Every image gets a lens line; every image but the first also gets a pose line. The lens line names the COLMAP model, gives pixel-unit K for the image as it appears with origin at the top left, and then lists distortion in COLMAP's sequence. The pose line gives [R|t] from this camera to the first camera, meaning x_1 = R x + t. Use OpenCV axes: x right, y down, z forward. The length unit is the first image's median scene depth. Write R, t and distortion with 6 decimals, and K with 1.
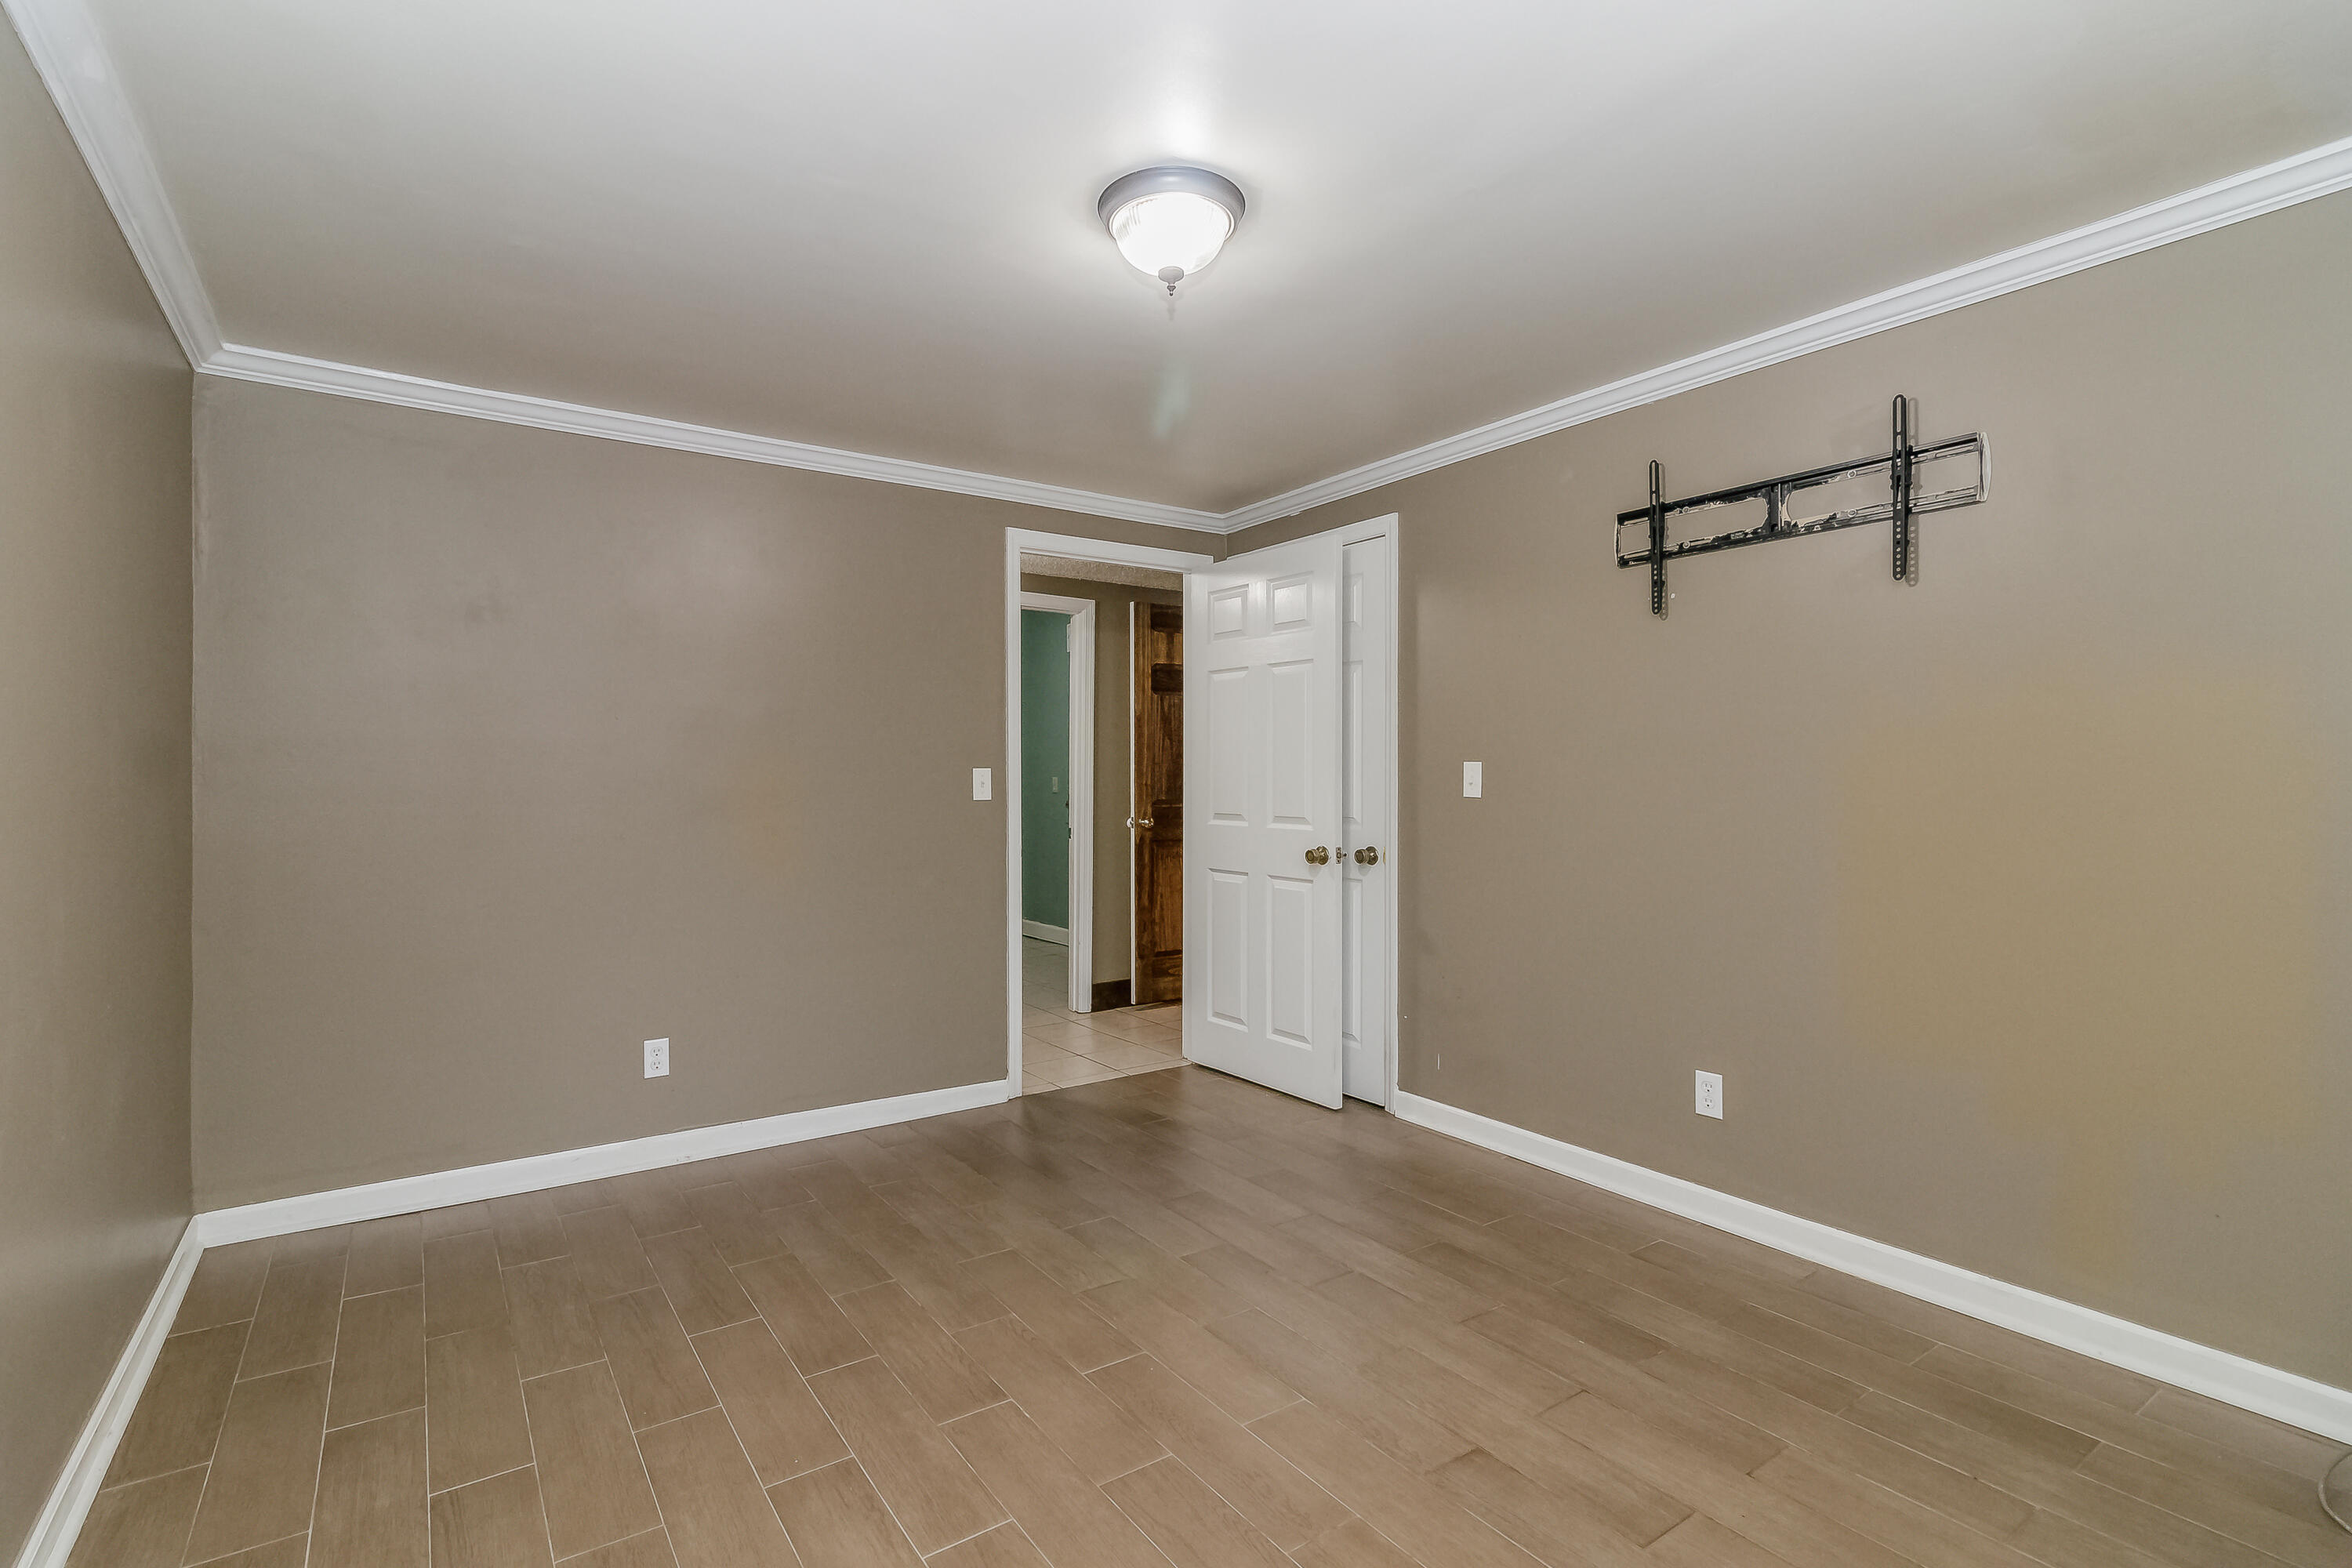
lens RADIAL K [[1114.3, 0, 1160.2], [0, 1114.3, 781.4], [0, 0, 1]] dist [0.006008, 0.000735]
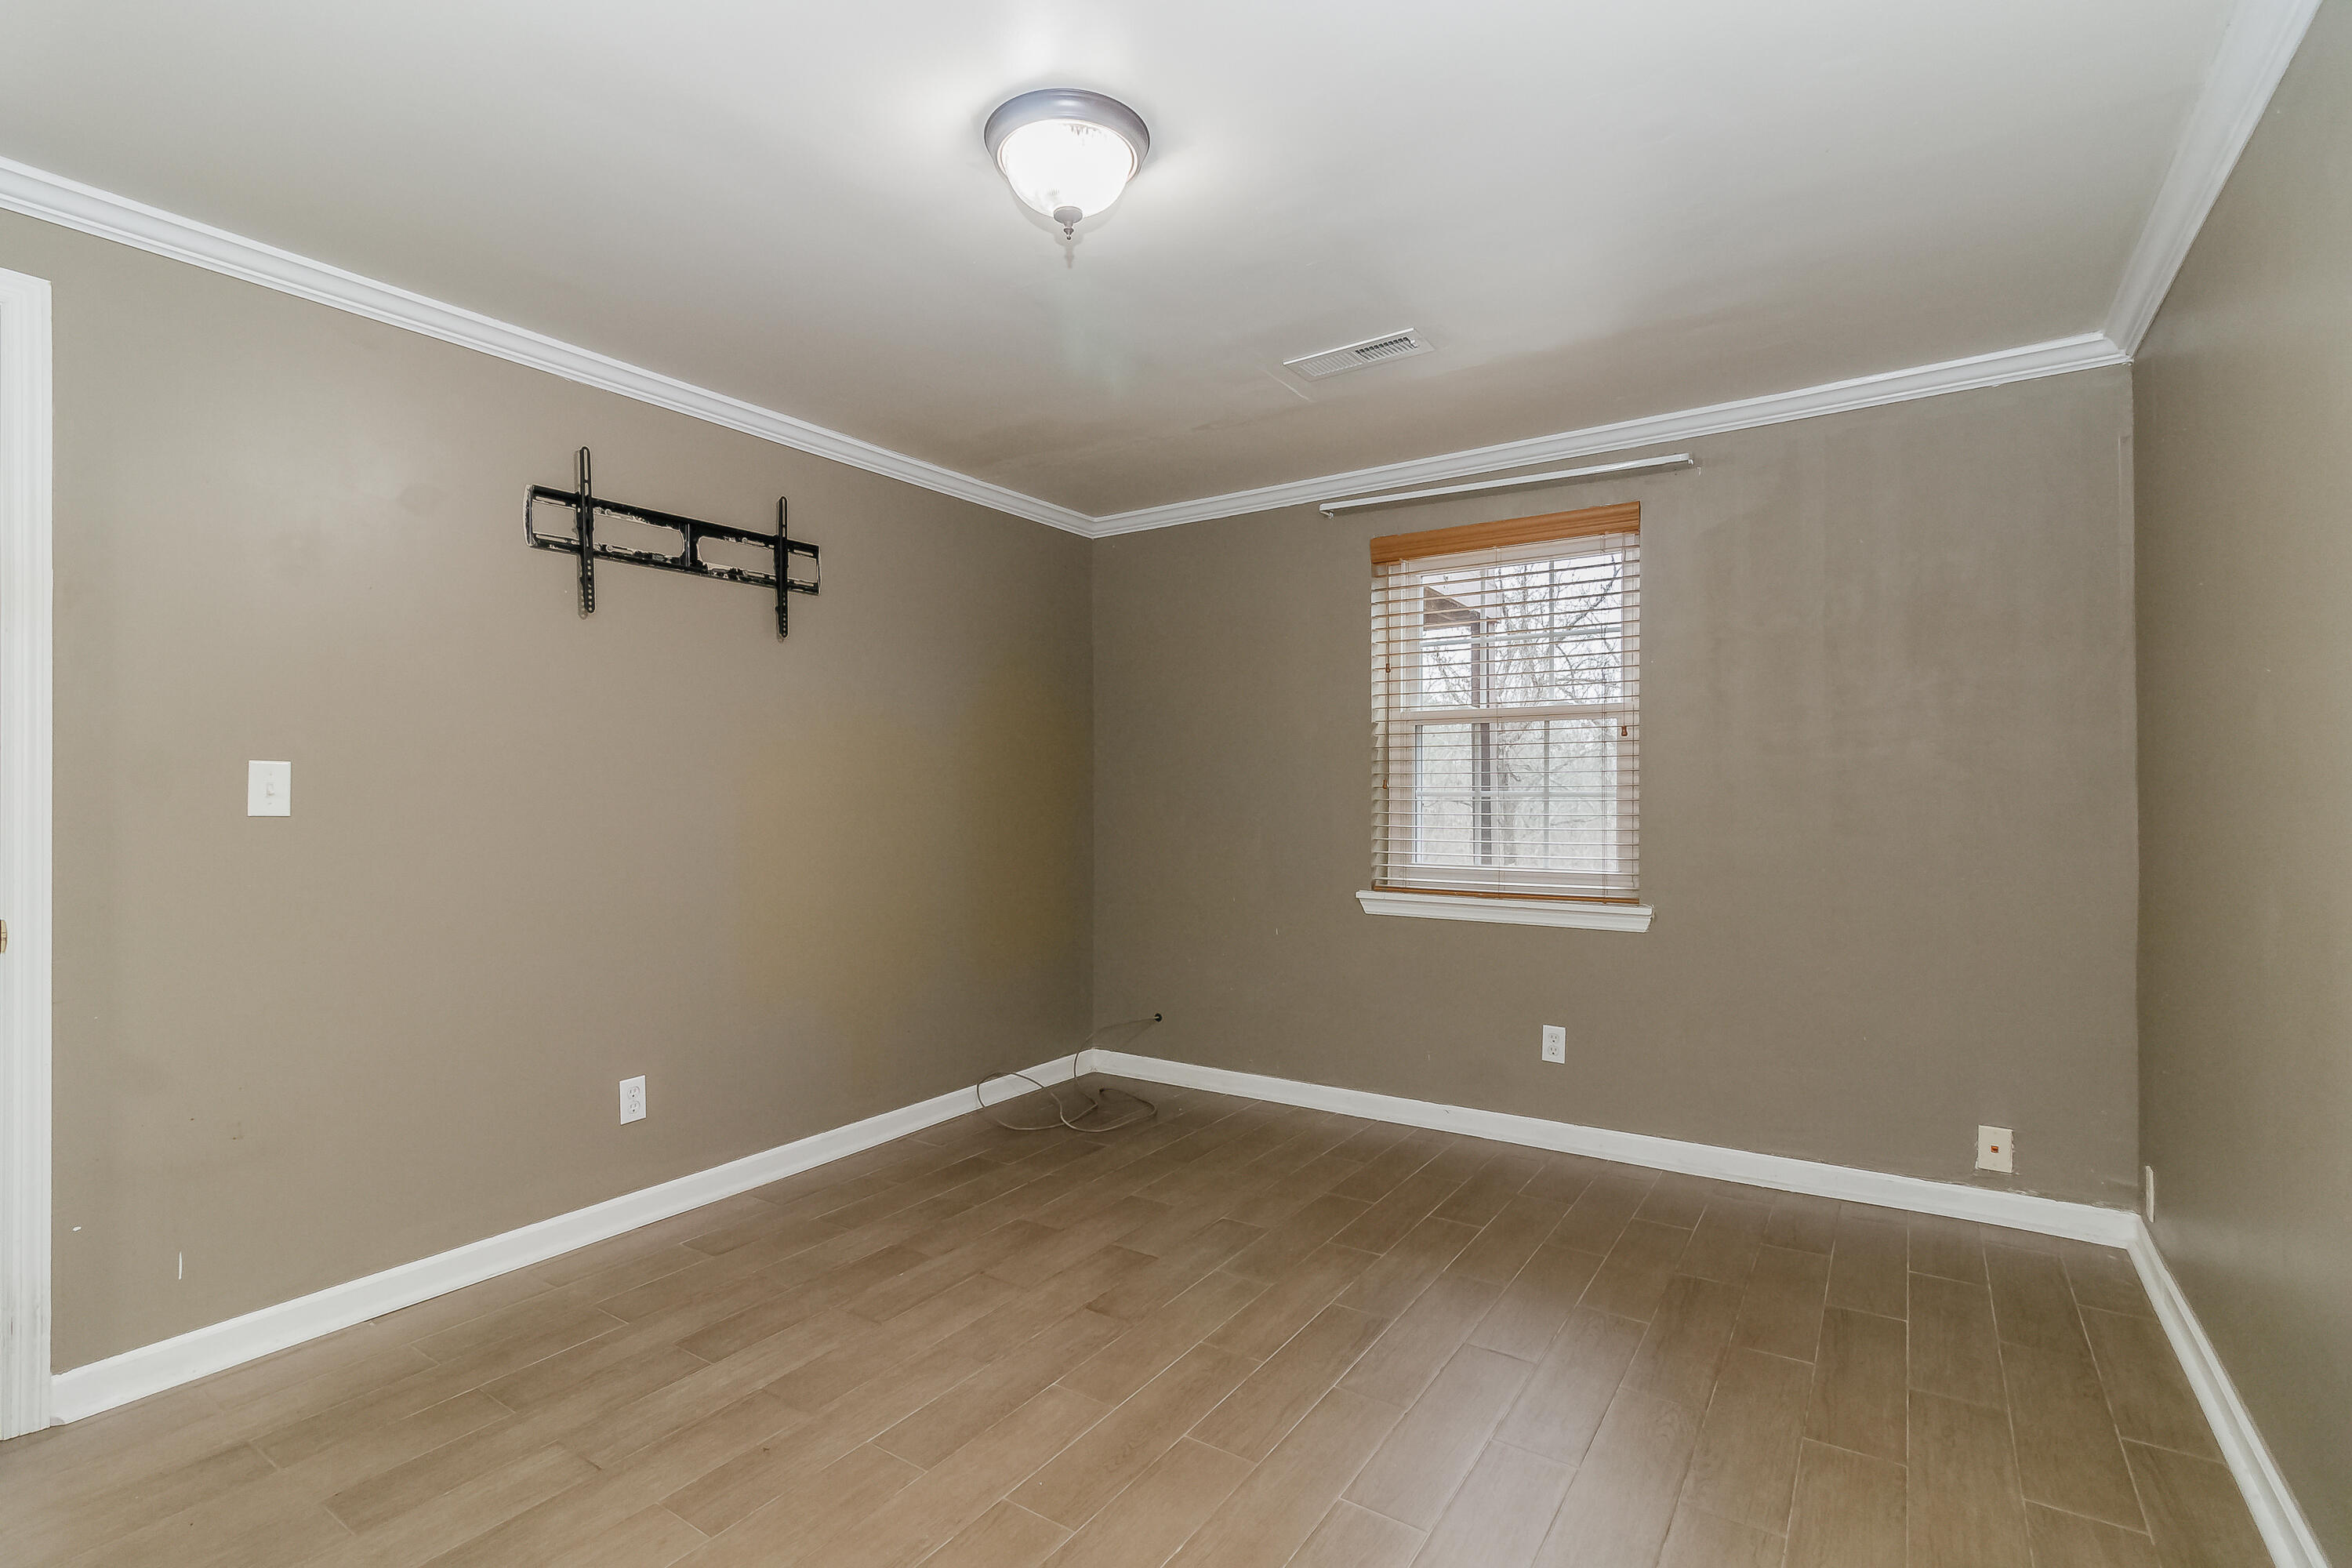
lens RADIAL K [[1114.3, 0, 1158.6], [0, 1114.3, 788.0], [0, 0, 1]] dist [0.006008, 0.000735]
pose [[-0.373776, 0.002986, 0.927514, -0.677760], [0.005577, 0.999984, -0.000971, 0.002308], [-0.927502, 0.004809, -0.373787, 1.011894]]
